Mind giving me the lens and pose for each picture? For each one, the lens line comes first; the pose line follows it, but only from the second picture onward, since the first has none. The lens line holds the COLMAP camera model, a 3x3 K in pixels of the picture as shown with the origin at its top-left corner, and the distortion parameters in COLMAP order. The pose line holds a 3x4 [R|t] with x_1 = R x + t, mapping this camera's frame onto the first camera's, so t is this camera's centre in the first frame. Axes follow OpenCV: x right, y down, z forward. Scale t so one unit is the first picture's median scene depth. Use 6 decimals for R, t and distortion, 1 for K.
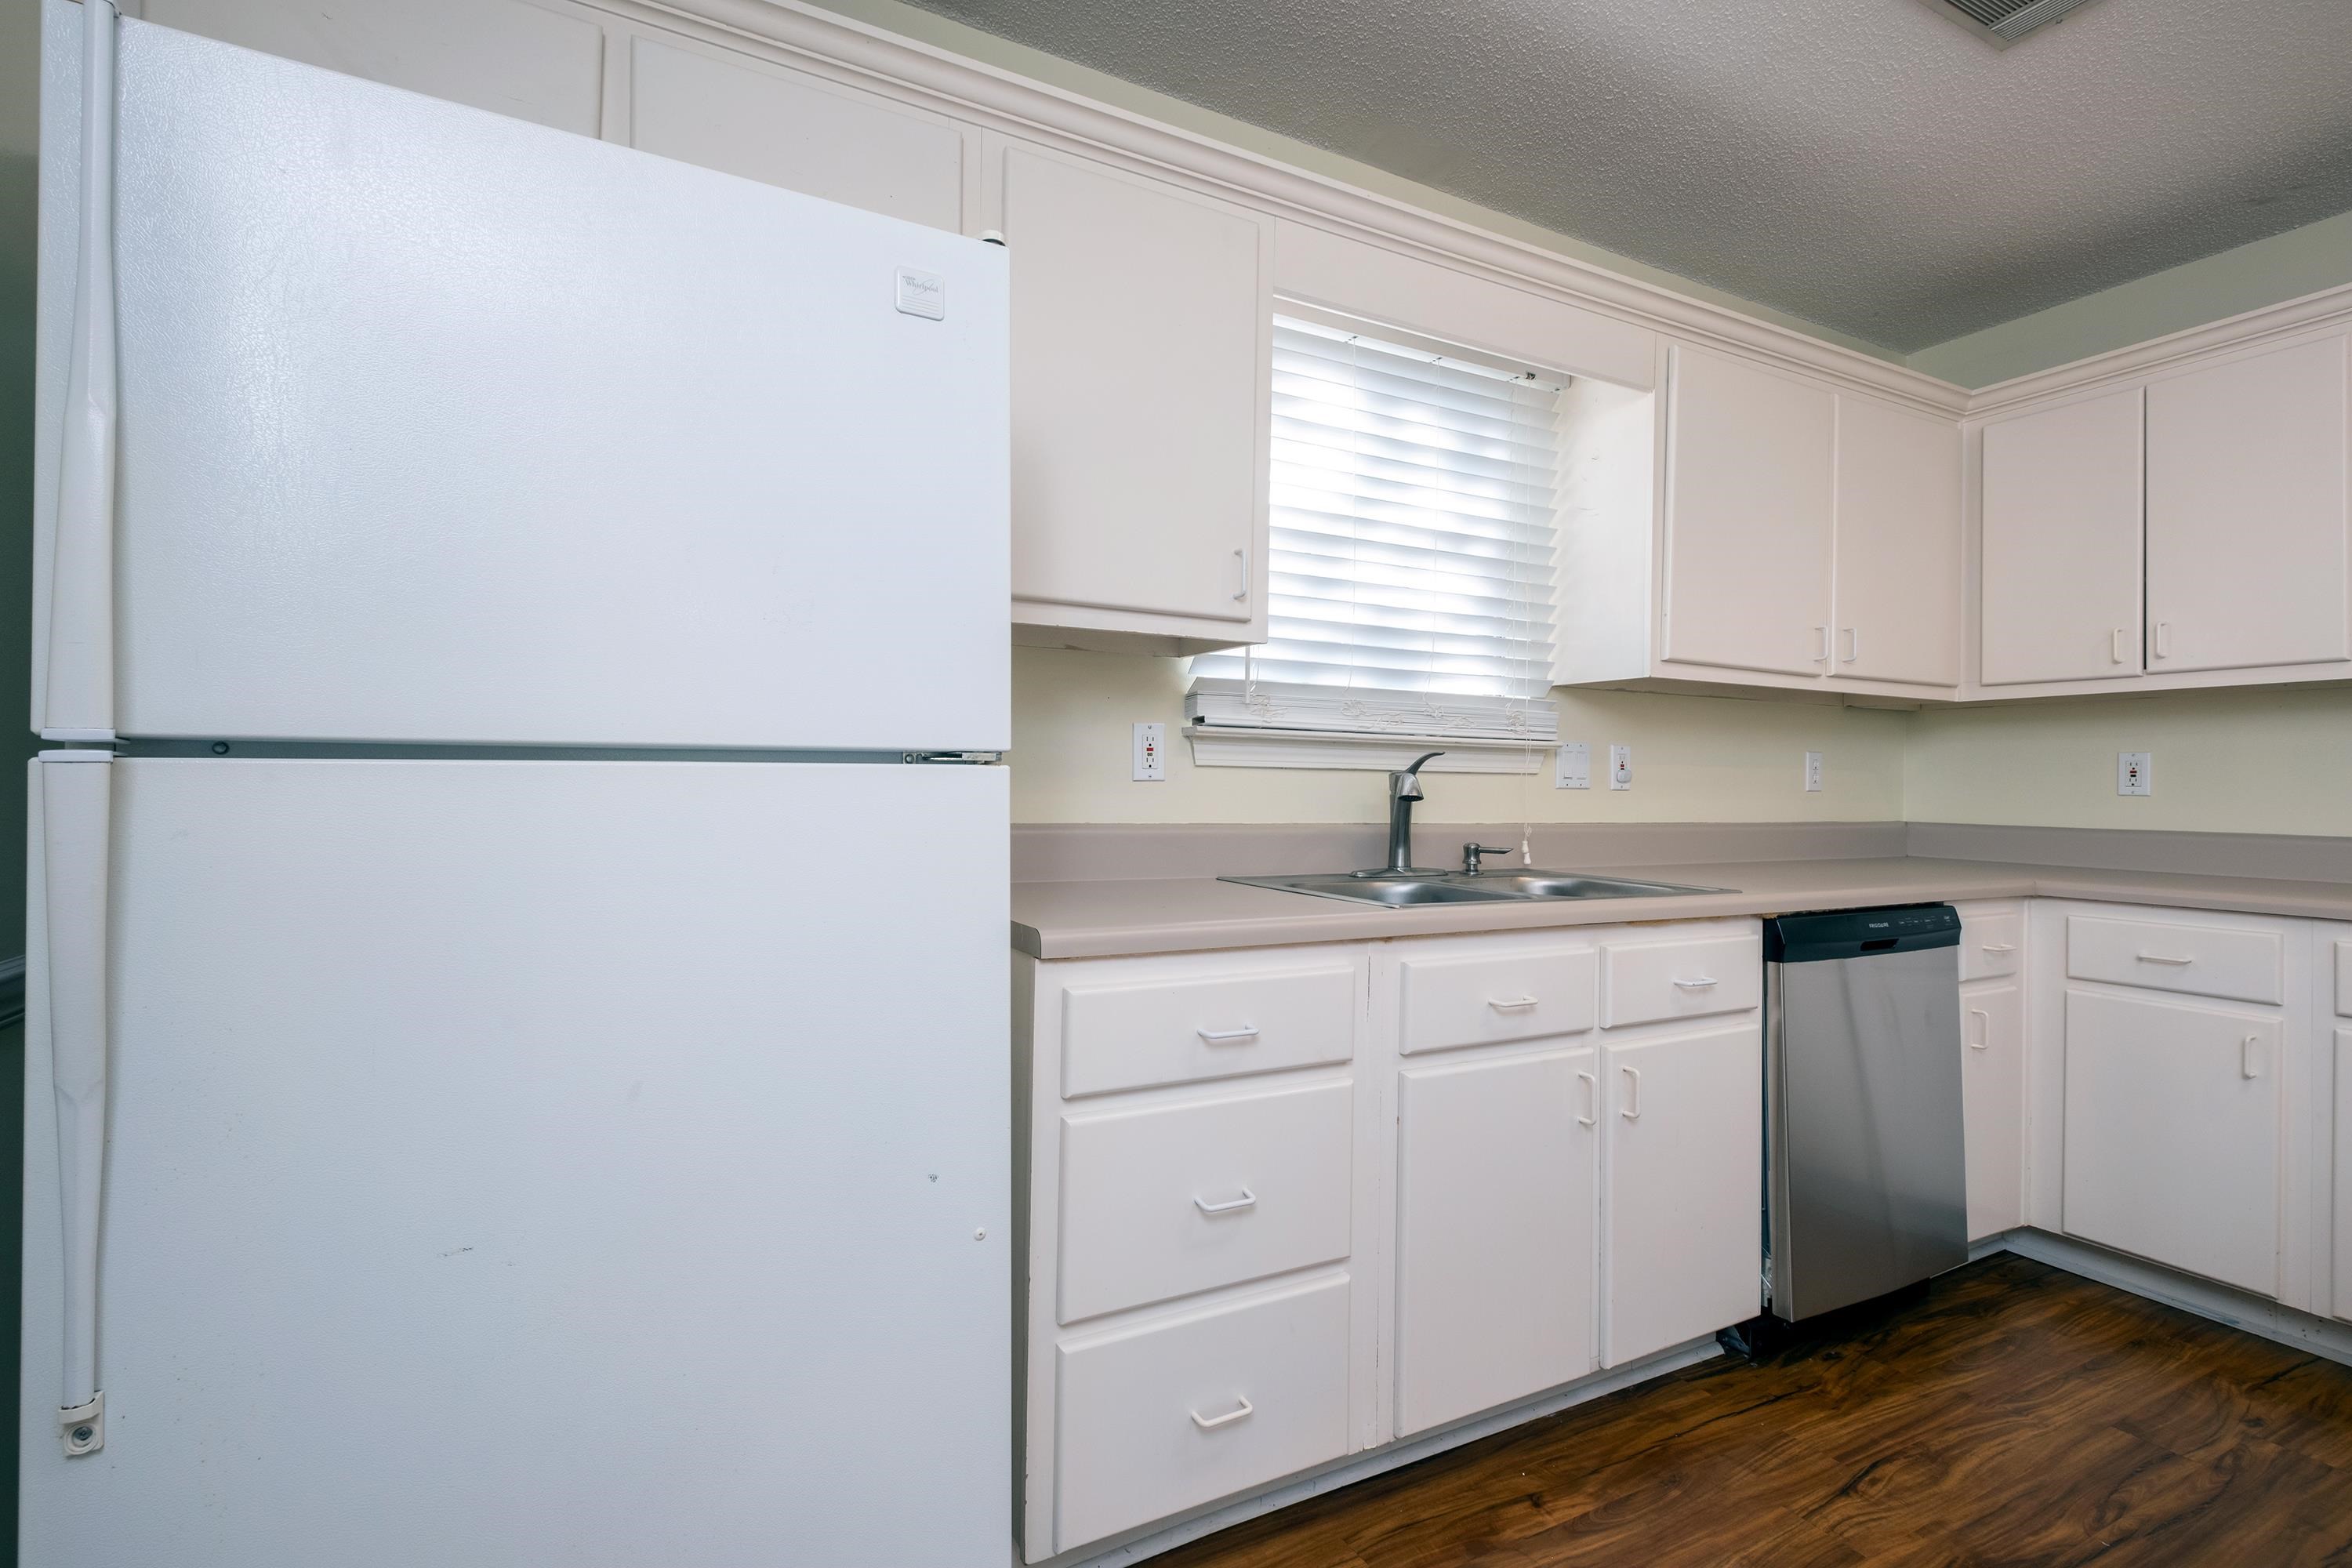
lens RADIAL K [[1089.7, 0, 1176.0], [0, 1089.7, 784.0], [0, 0, 1]] dist [0.016588, -0.010928]
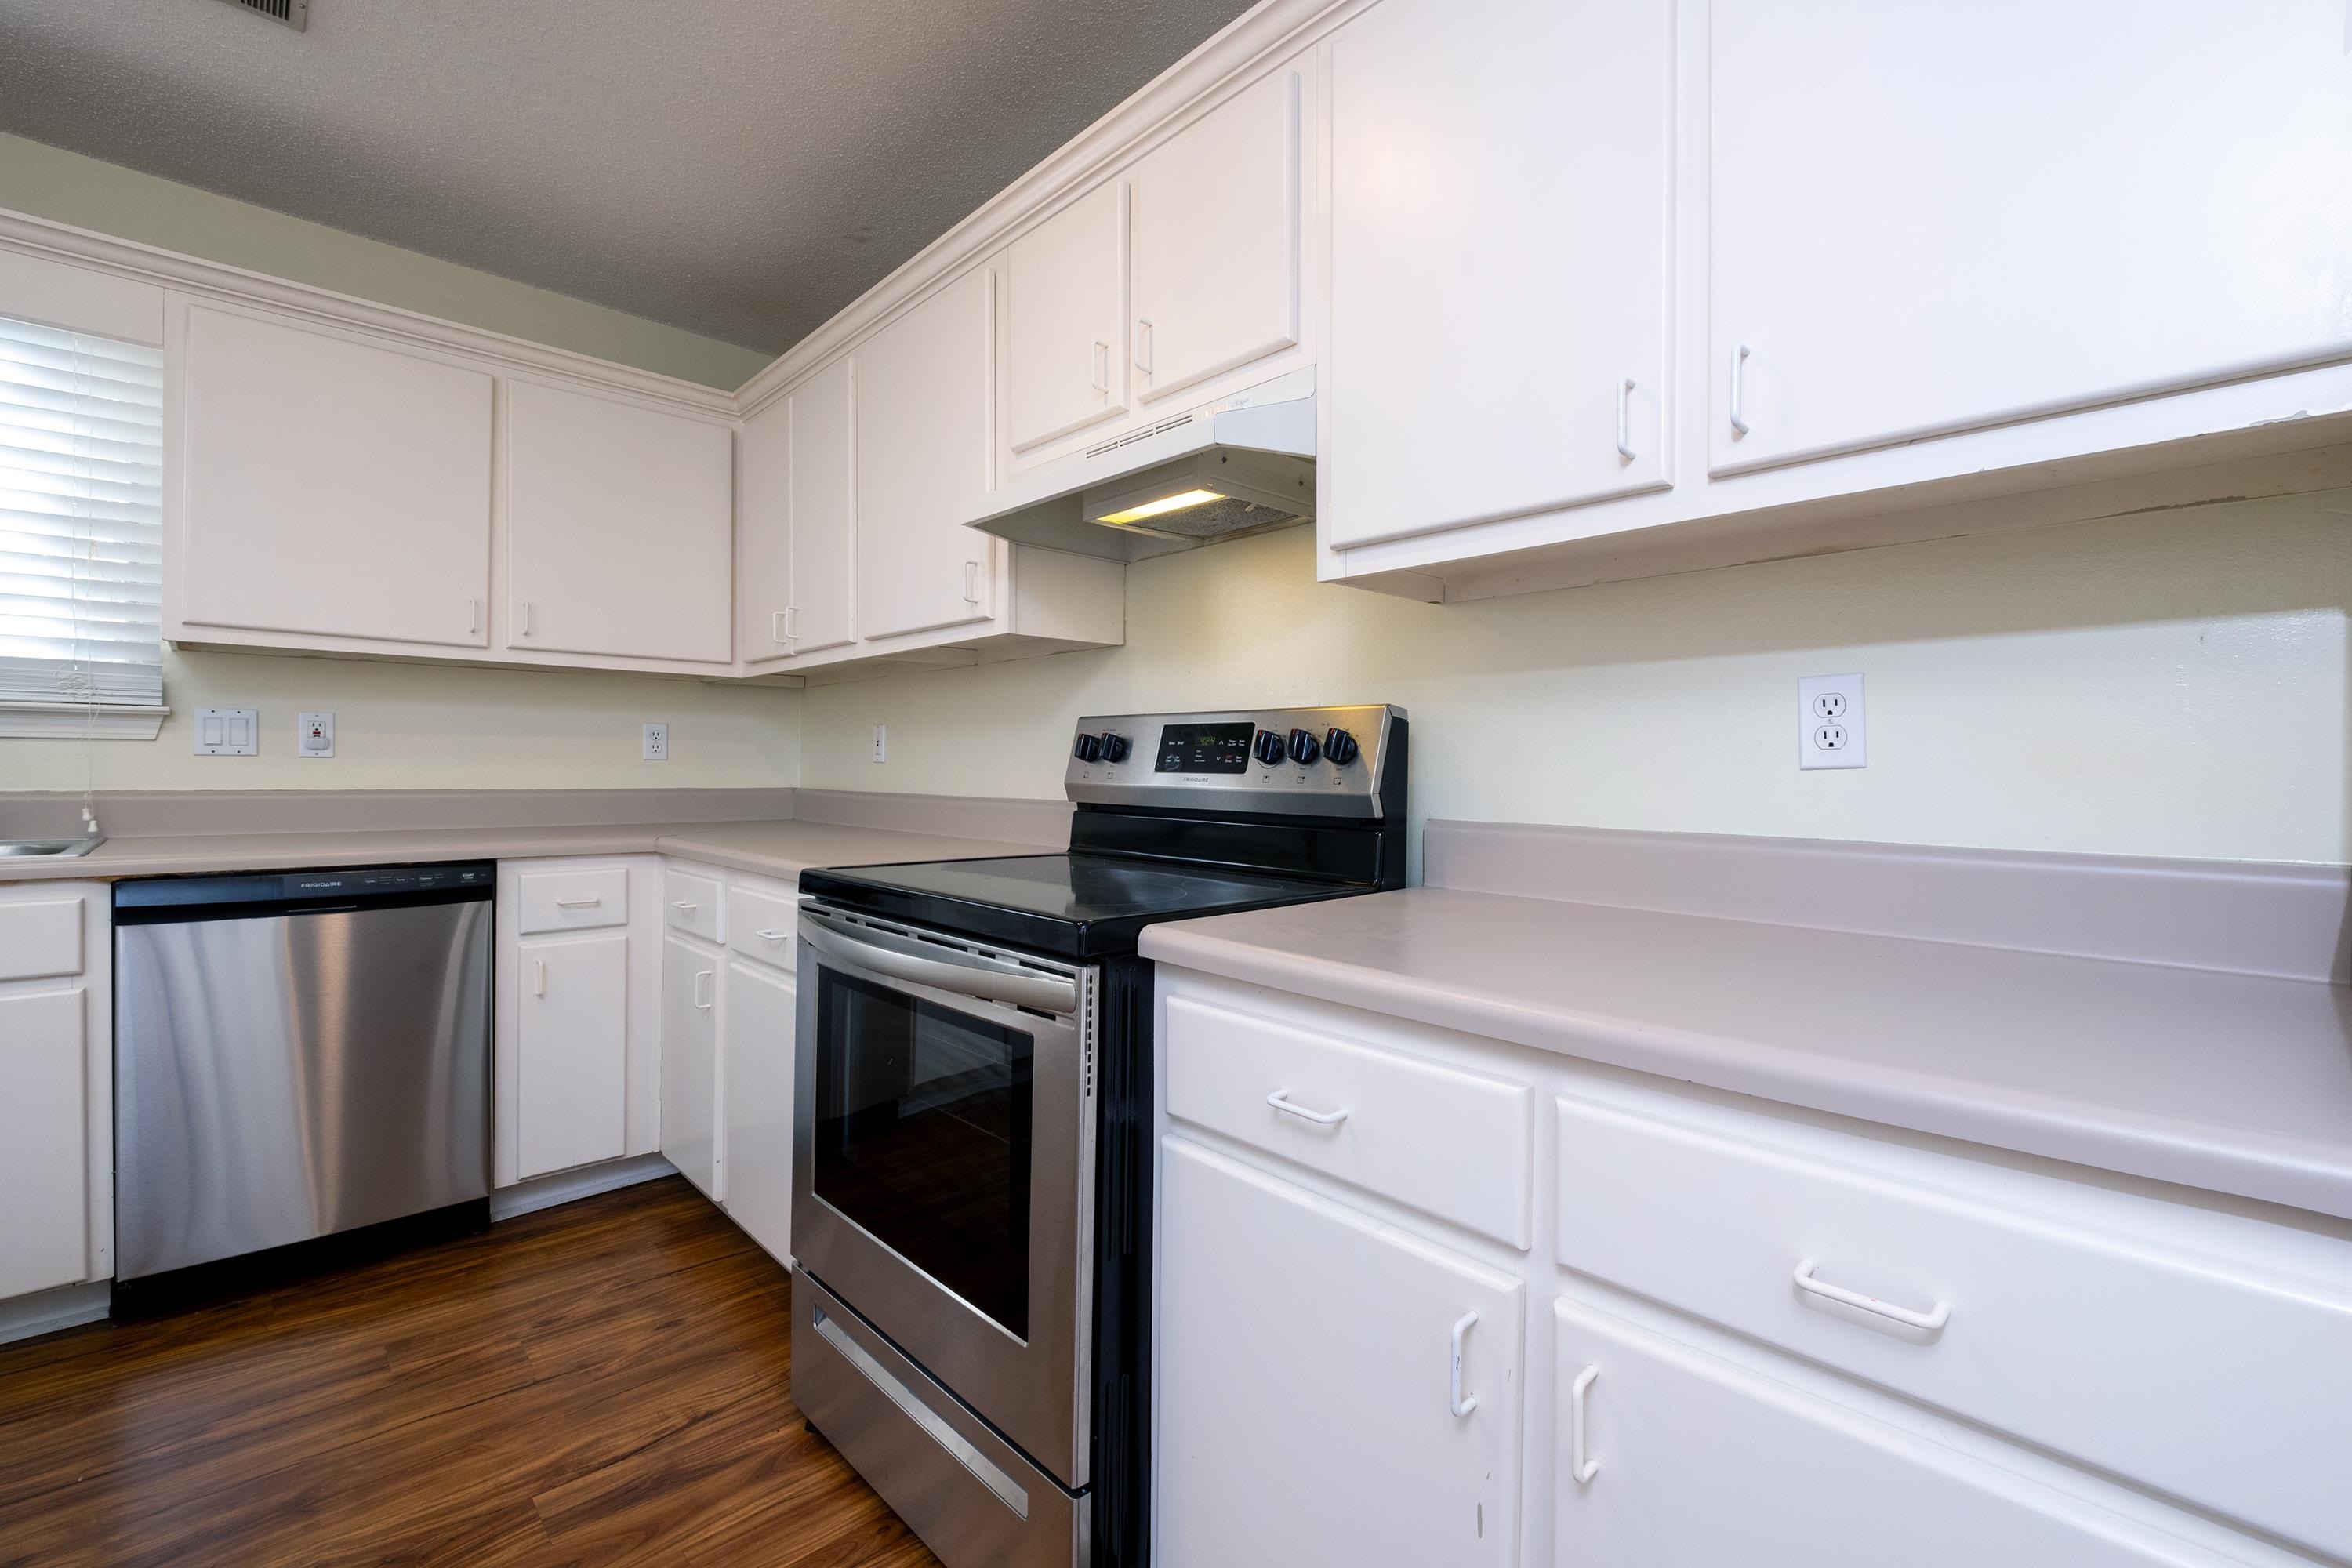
lens RADIAL K [[1018.4, 0, 1155.0], [0, 1018.4, 776.3], [0, 0, 1]] dist [-0.000483, -0.000360]
pose [[0.966940, -0.006111, 0.254929, 1.215013], [0.004060, 0.999955, 0.008571, 0.024170], [-0.254970, -0.007252, 0.966922, -0.133786]]
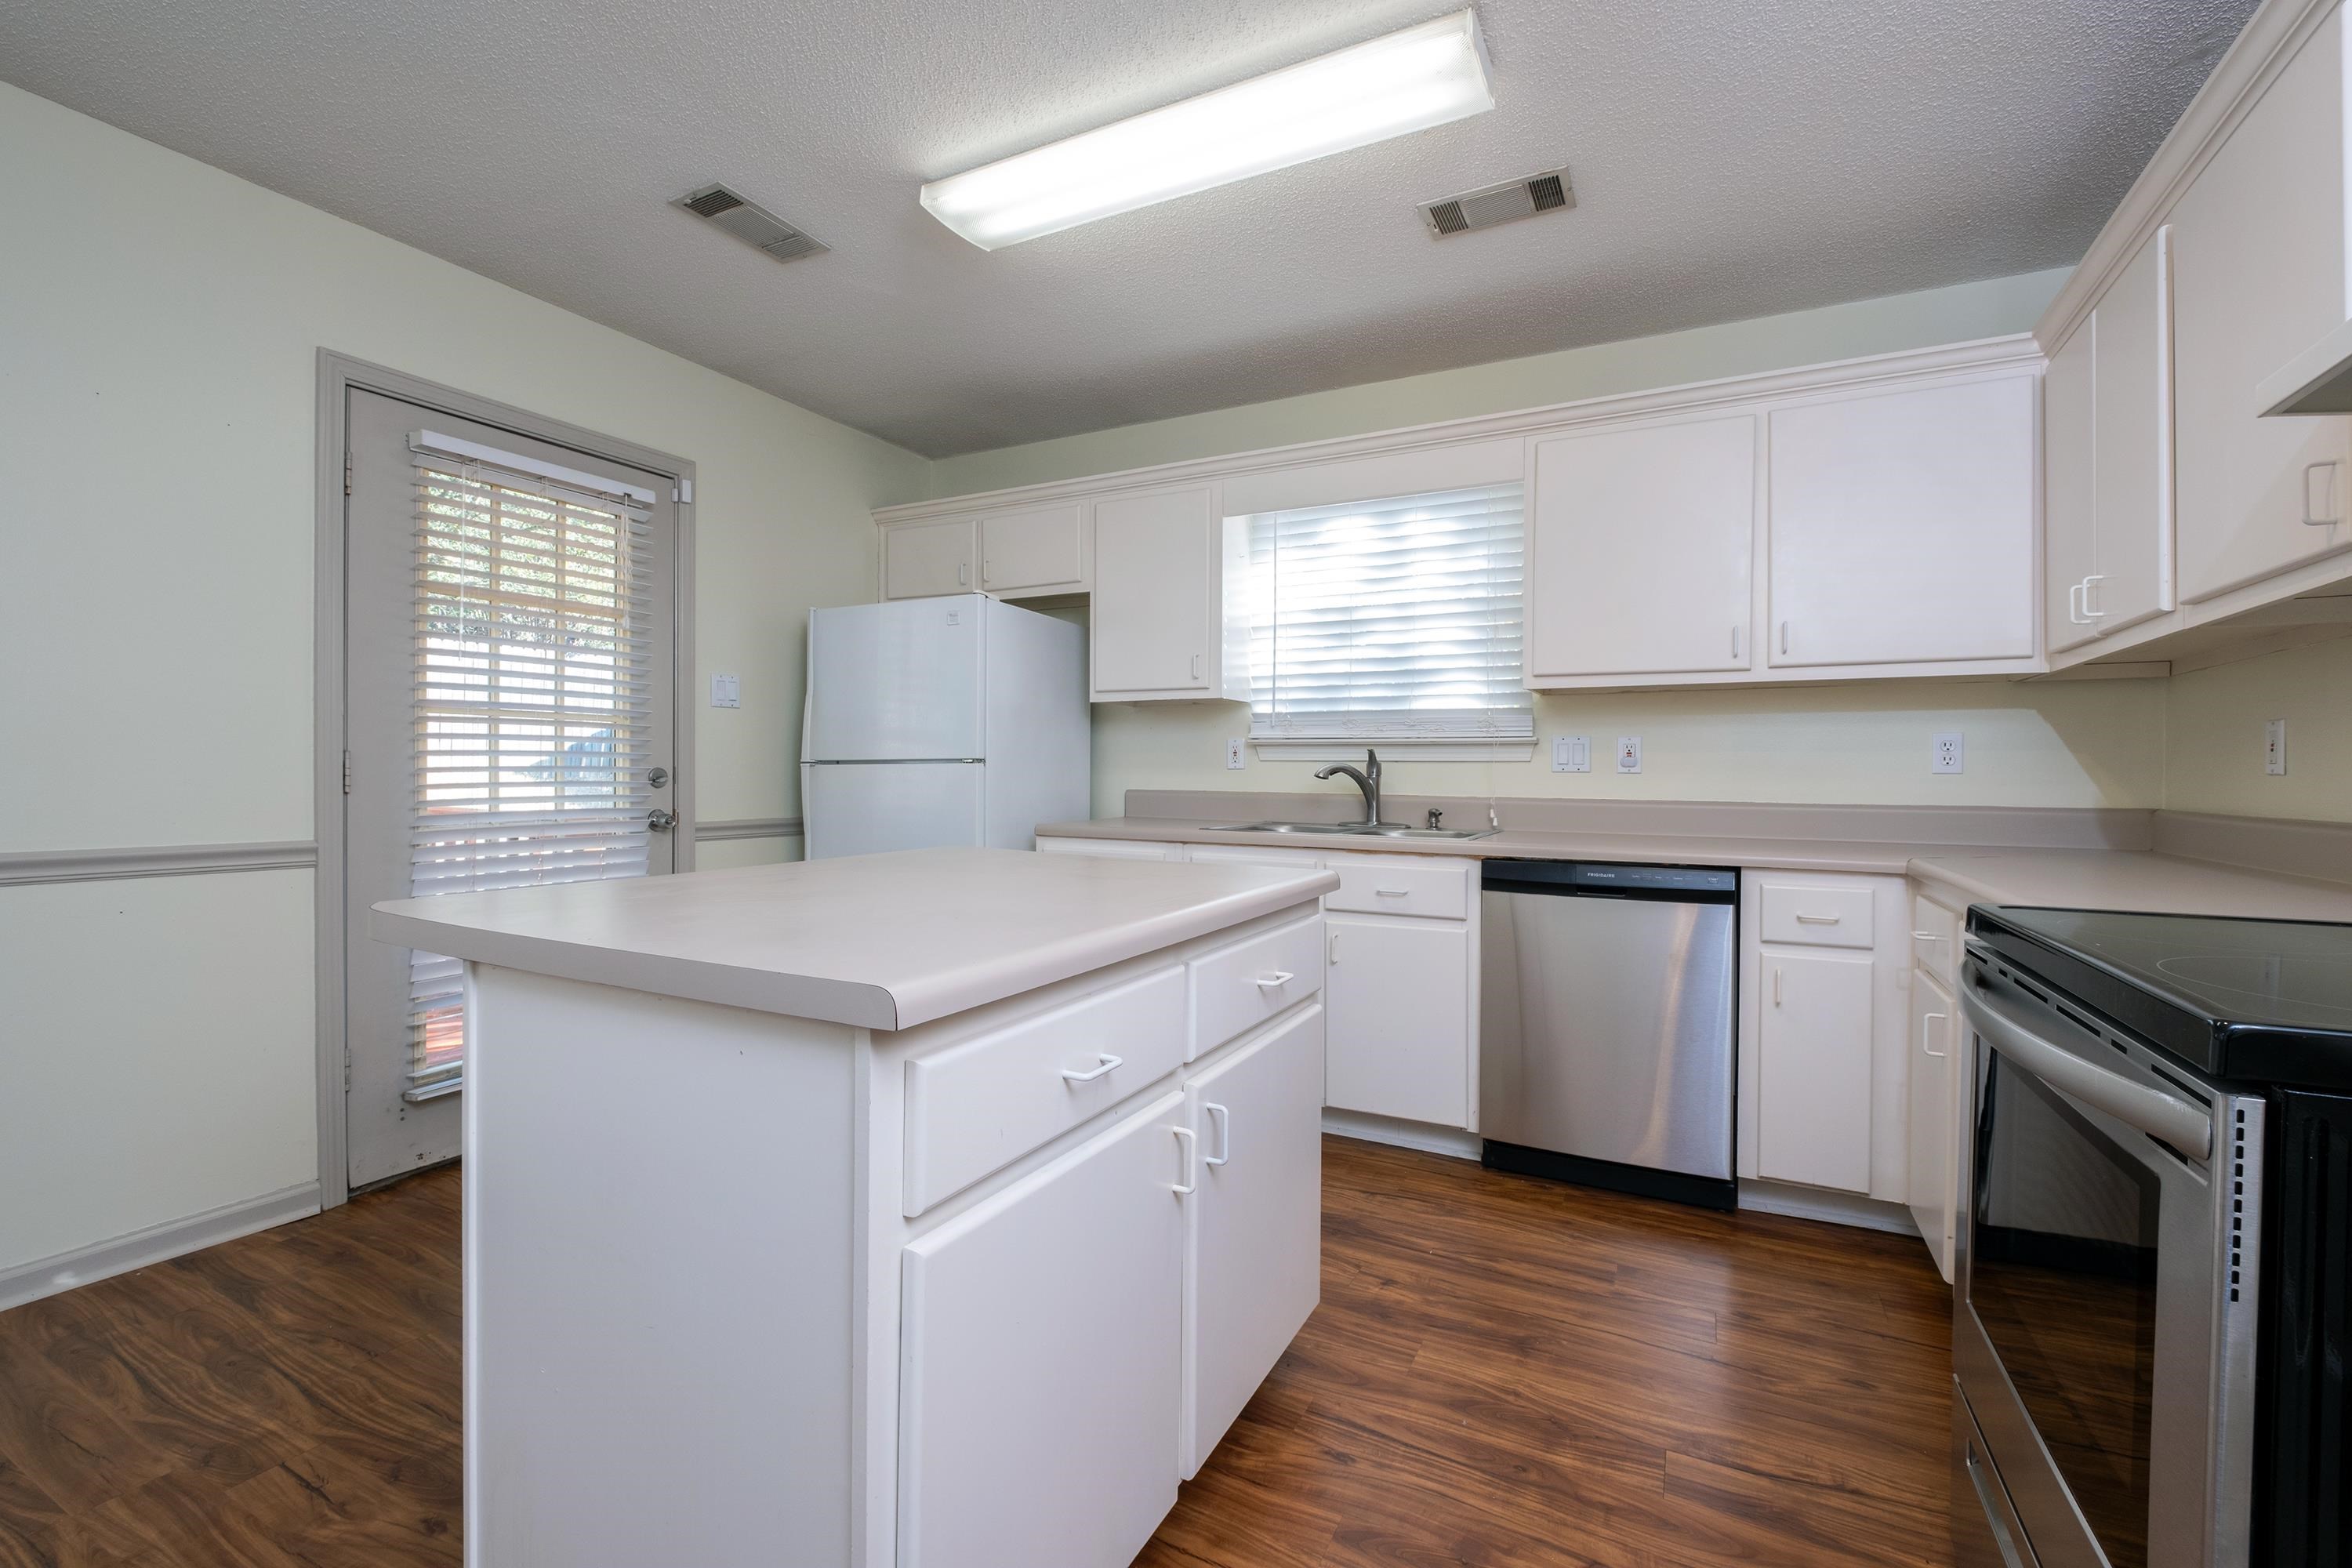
lens RADIAL K [[1007.3, 0, 1176.7], [0, 1007.3, 778.1], [0, 0, 1]] dist [-0.000501, -0.001416]
pose [[0.568799, -0.006200, -0.822453, 1.396655], [-0.000071, 0.999971, -0.007587, 0.026393], [0.822477, 0.004374, 0.568782, -0.083816]]
